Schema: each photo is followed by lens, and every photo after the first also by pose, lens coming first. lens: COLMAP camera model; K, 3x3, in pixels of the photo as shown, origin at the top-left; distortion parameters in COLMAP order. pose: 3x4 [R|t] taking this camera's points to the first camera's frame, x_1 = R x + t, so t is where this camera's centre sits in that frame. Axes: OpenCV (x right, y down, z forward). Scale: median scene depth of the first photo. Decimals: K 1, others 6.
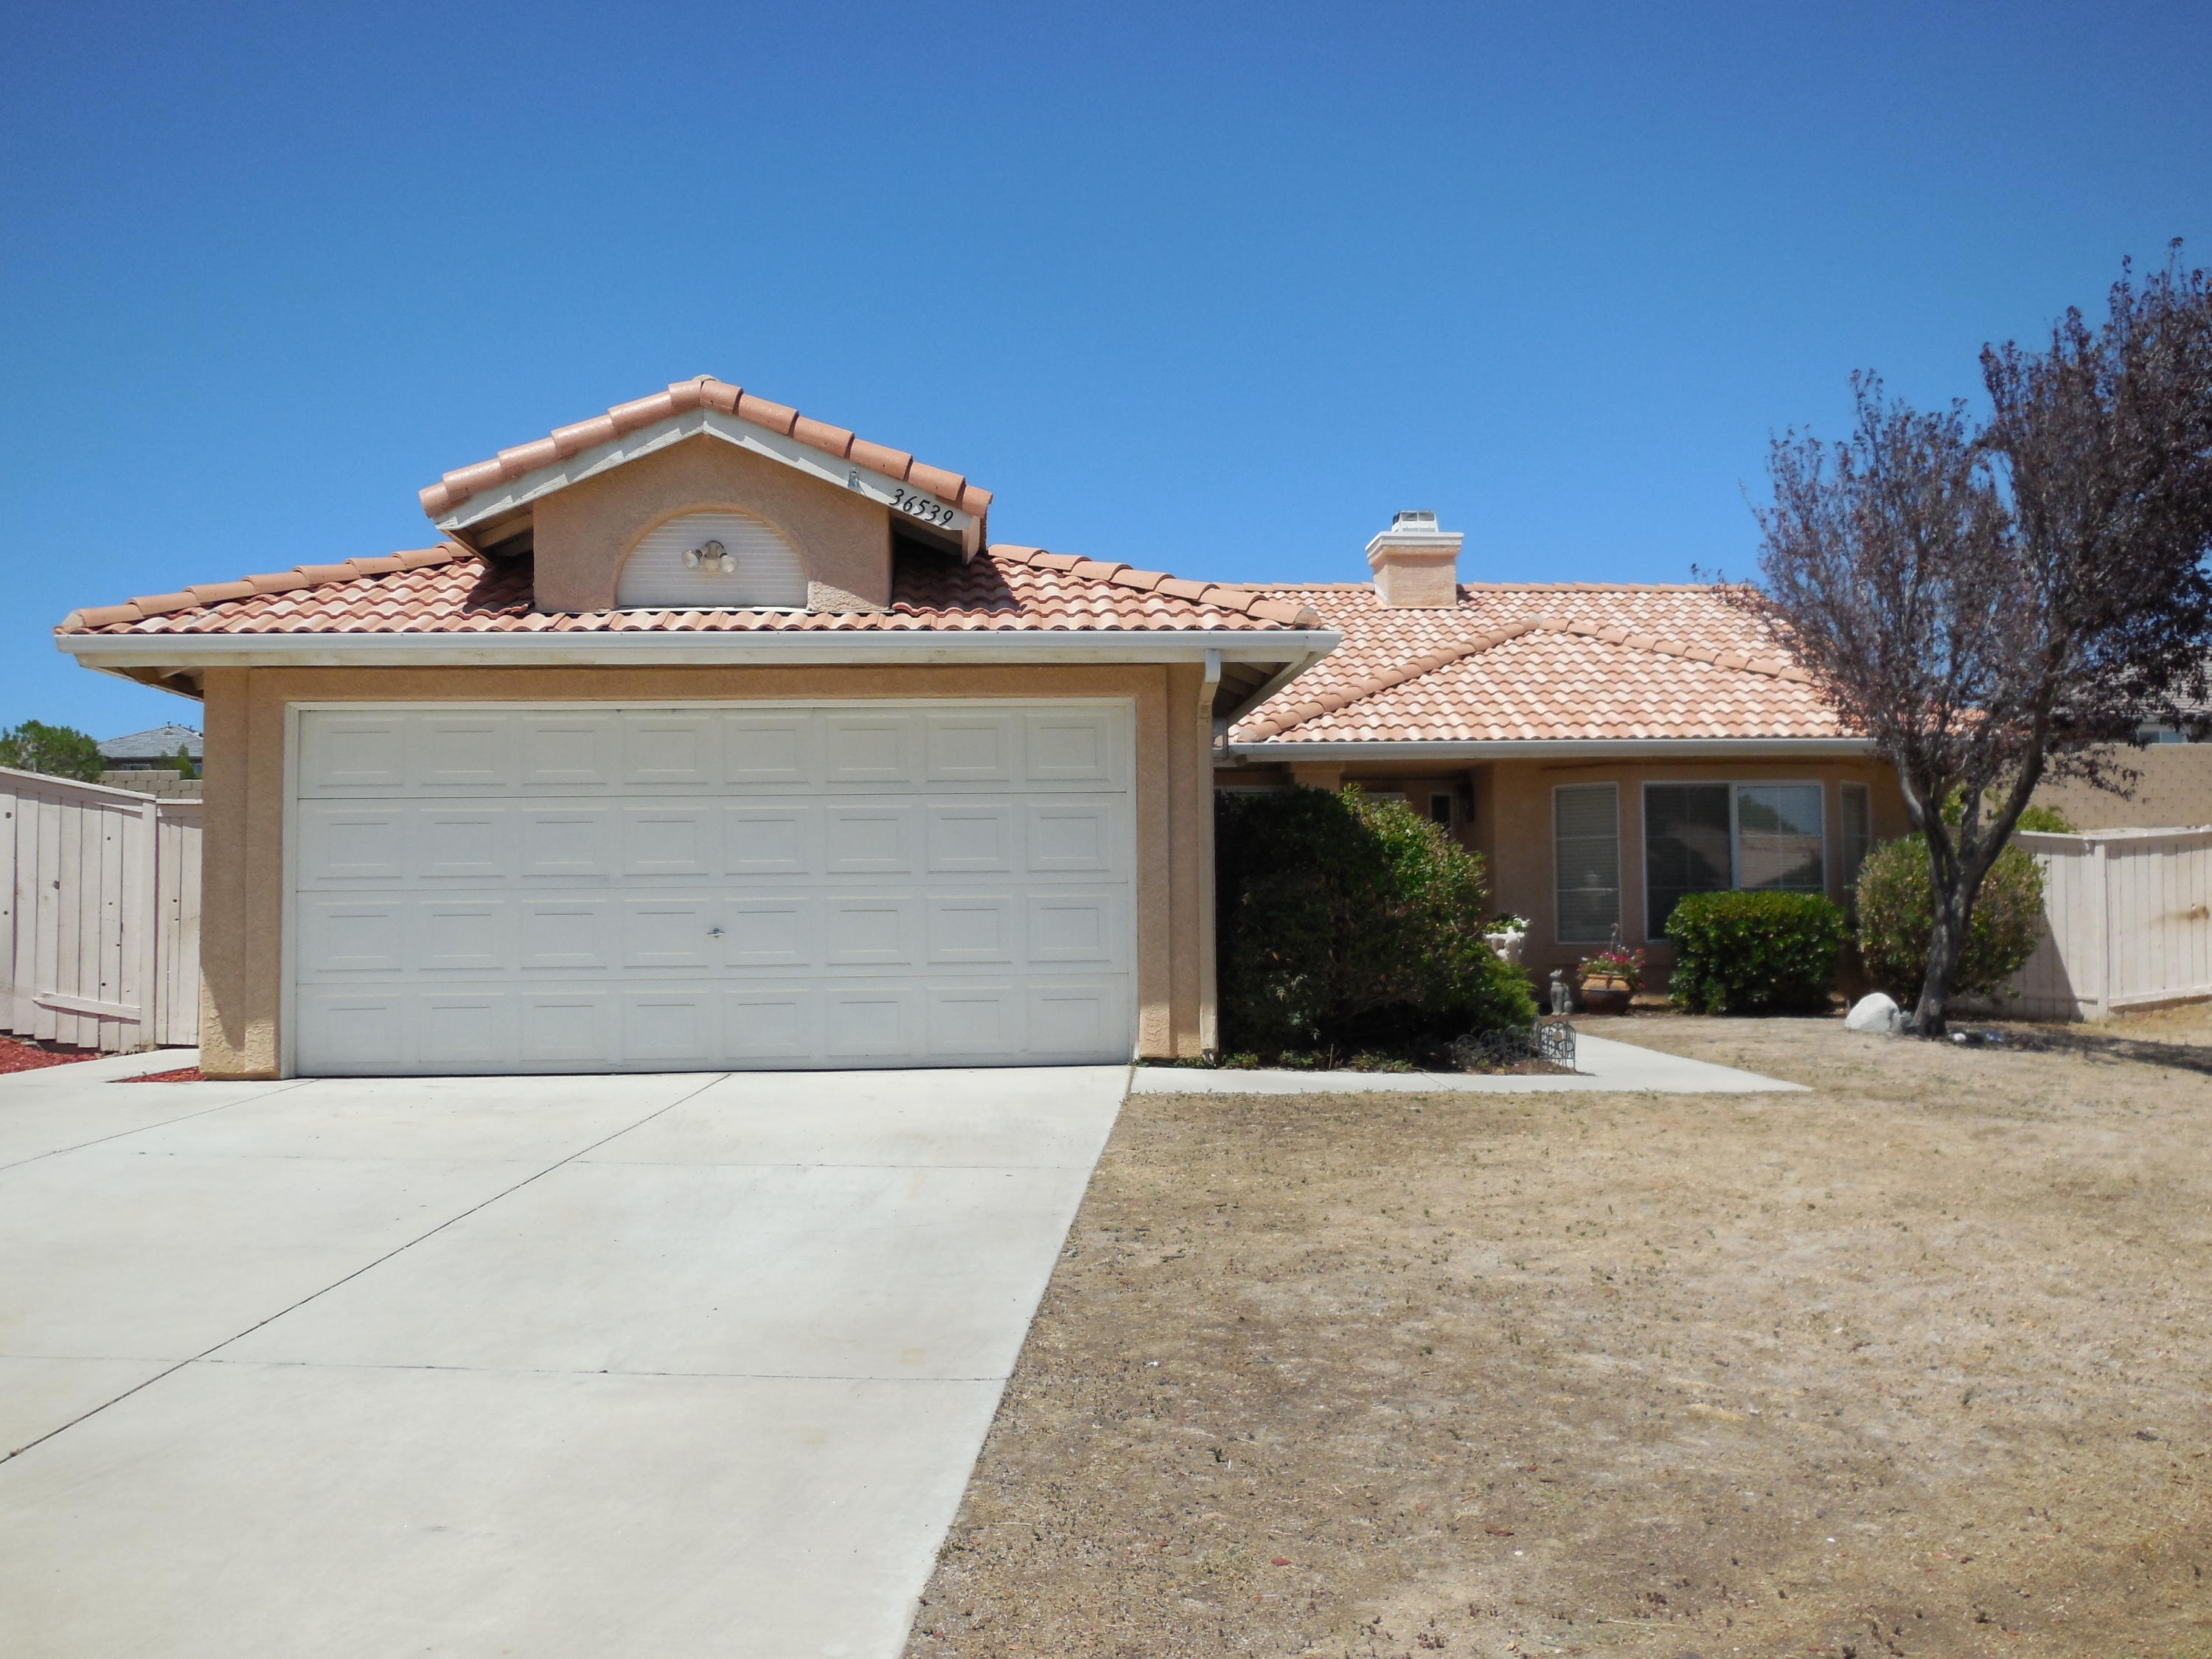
lens RADIAL K [[2179.6, 0, 1104.4], [0, 2179.6, 825.4], [0, 0, 1]] dist [-0.020982, 0.000000]
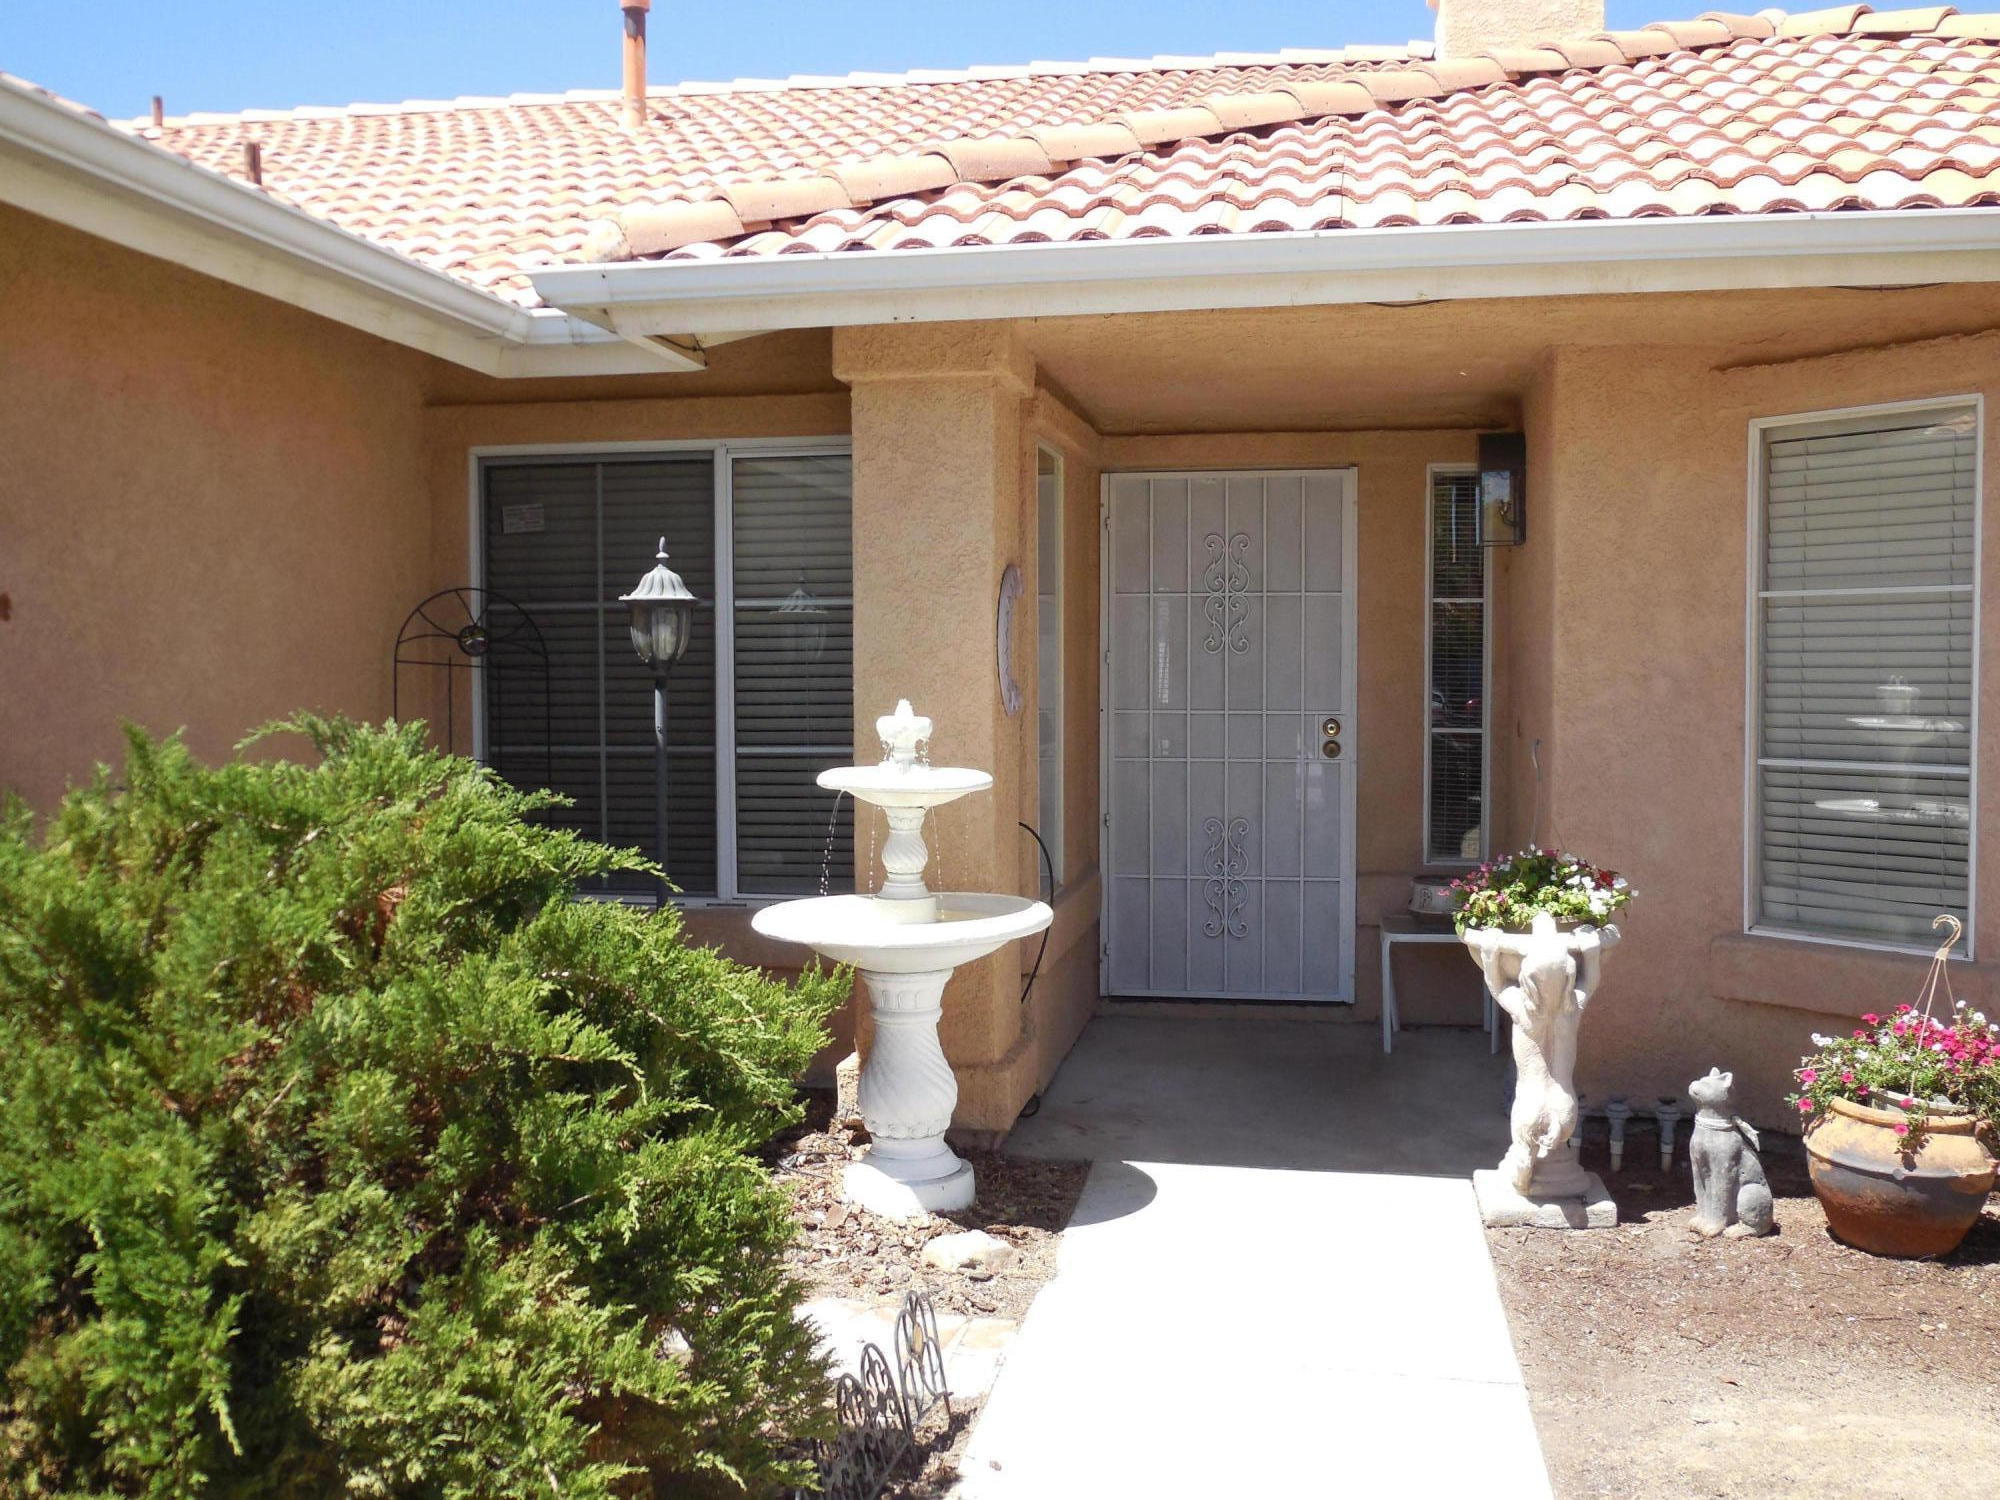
lens RADIAL K [[1970.7, 0, 999.9], [0, 1970.7, 756.2], [0, 0, 1]] dist [-0.020982, 0.000000]
pose [[0.973742, 0.017330, -0.226993, 0.173191], [0.003918, 0.995675, 0.092820, 0.002697], [0.227620, -0.091272, 0.969463, 0.731894]]
